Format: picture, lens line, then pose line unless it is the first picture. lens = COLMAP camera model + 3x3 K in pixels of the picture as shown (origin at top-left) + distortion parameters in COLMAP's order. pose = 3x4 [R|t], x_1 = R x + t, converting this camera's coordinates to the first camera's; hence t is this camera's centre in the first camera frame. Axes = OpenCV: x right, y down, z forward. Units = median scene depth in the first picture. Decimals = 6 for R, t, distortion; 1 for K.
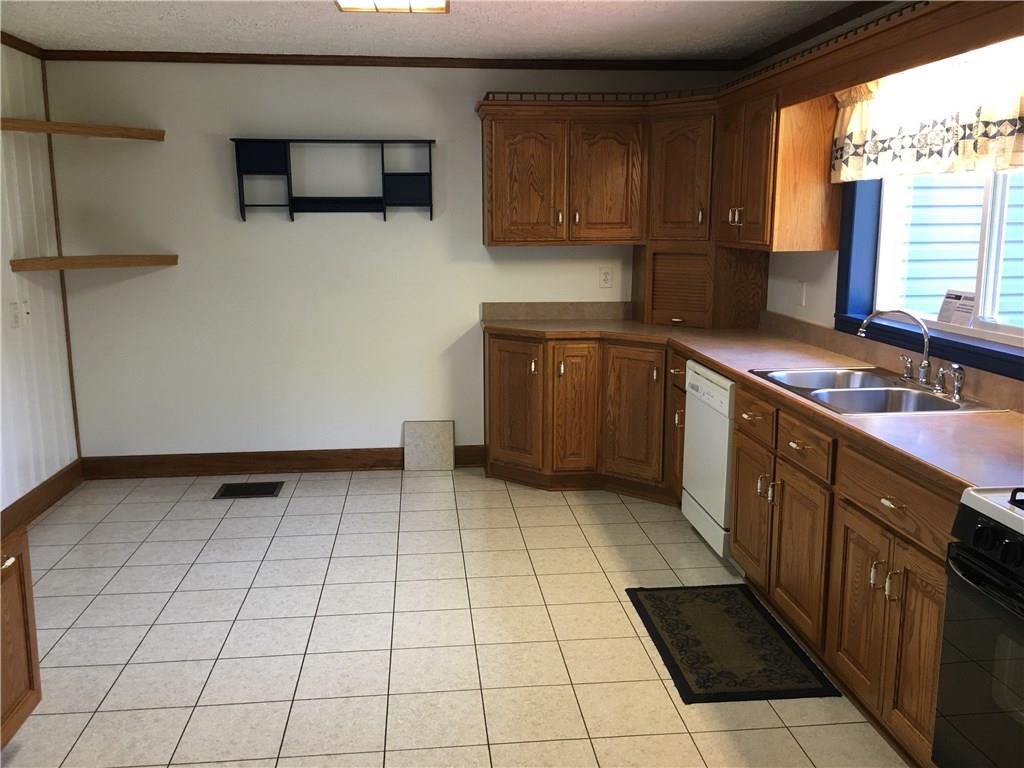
lens RADIAL K [[873.1, 0, 512.0], [0, 873.1, 384.0], [0, 0, 1]] dist [0.049841, -0.011080]
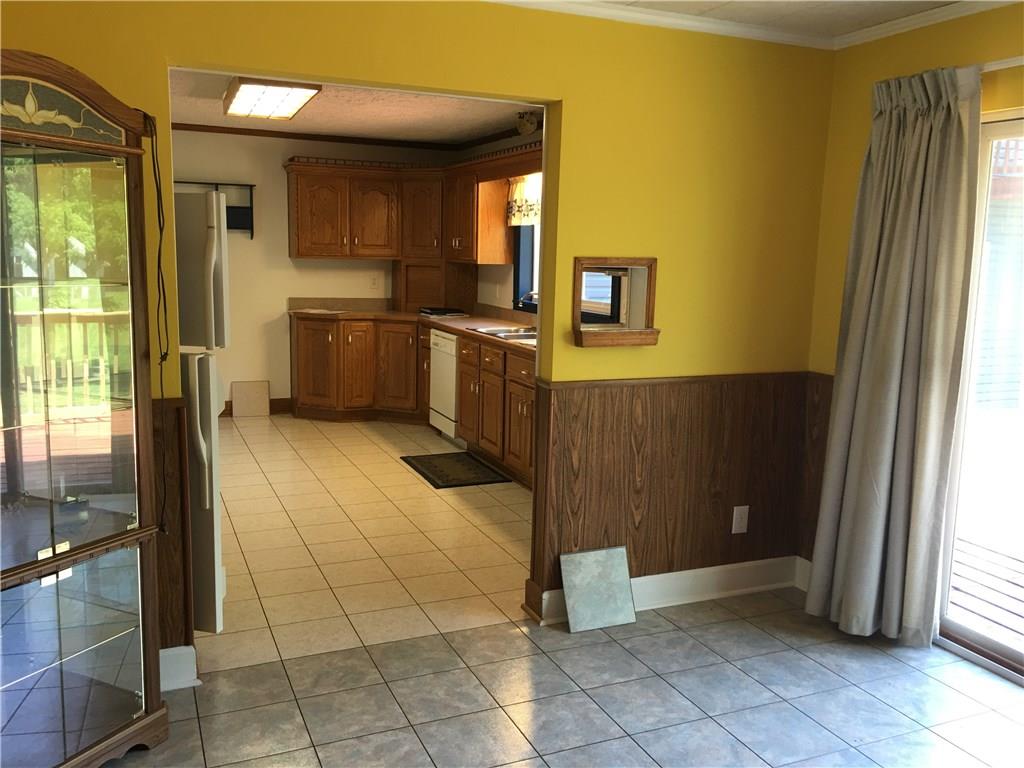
lens RADIAL K [[873.1, 0, 512.0], [0, 873.1, 384.0], [0, 0, 1]] dist [0.049841, -0.011080]
pose [[0.954650, -0.020188, 0.297047, -0.129437], [0.029269, 0.999229, -0.026154, 0.110838], [-0.296290, 0.033663, 0.954505, -0.547961]]
